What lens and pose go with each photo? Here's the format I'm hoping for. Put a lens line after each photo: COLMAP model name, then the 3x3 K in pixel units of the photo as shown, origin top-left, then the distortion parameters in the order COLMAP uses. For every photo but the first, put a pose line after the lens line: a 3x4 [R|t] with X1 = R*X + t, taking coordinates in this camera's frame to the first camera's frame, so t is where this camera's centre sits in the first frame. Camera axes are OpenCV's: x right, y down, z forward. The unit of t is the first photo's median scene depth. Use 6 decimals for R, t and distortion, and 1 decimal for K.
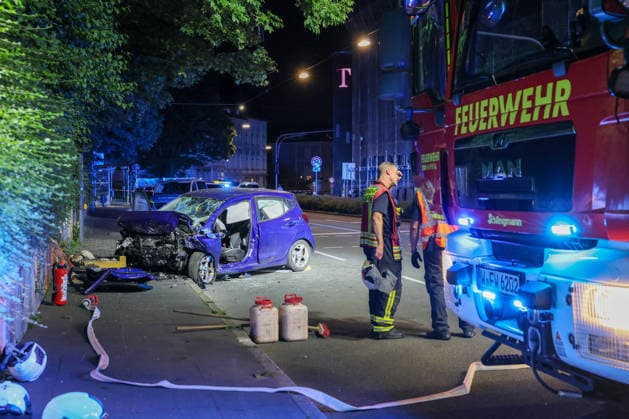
lens RADIAL K [[946.9, 0, 330.3], [0, 946.9, 214.0], [0, 0, 1]] dist [0.111527, 0.012833]
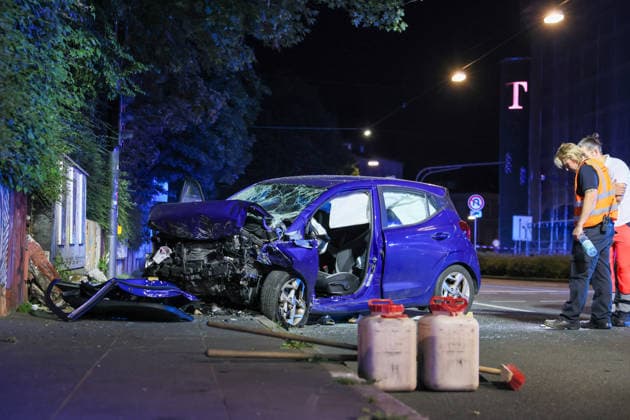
lens RADIAL K [[1276.0, 0, 315.0], [0, 1276.0, 210.0], [0, 0, 1]] dist [0.334273, 0.150210]
pose [[0.990786, 0.013416, -0.134767, -0.012626], [-0.024224, 0.996590, -0.078882, 0.063387], [0.133249, 0.081419, 0.987733, 0.228339]]
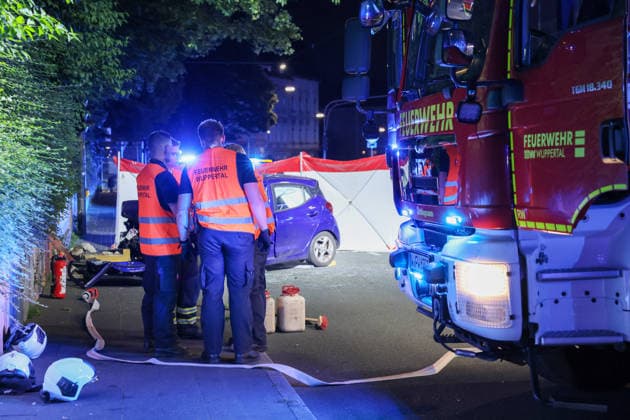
lens RADIAL K [[1276.0, 0, 315.0], [0, 1276.0, 210.0], [0, 0, 1]] dist [0.334273, 0.150210]
pose [[0.996792, -0.001629, -0.080018, 0.062418], [0.002314, 0.999961, 0.008470, -0.003598], [0.080001, -0.008628, 0.996757, -0.220375]]
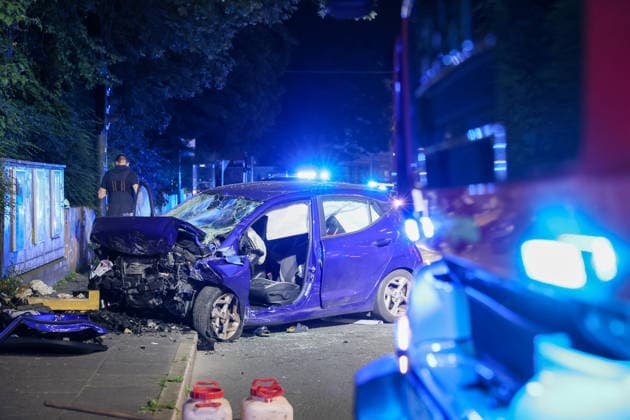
lens RADIAL K [[1276.0, 0, 315.0], [0, 1276.0, 210.0], [0, 0, 1]] dist [0.334273, 0.150210]
pose [[0.981202, 0.012735, -0.192561, 0.077304], [-0.015955, 0.999757, -0.015180, 0.003207], [0.192321, 0.017967, 0.981168, 0.224920]]
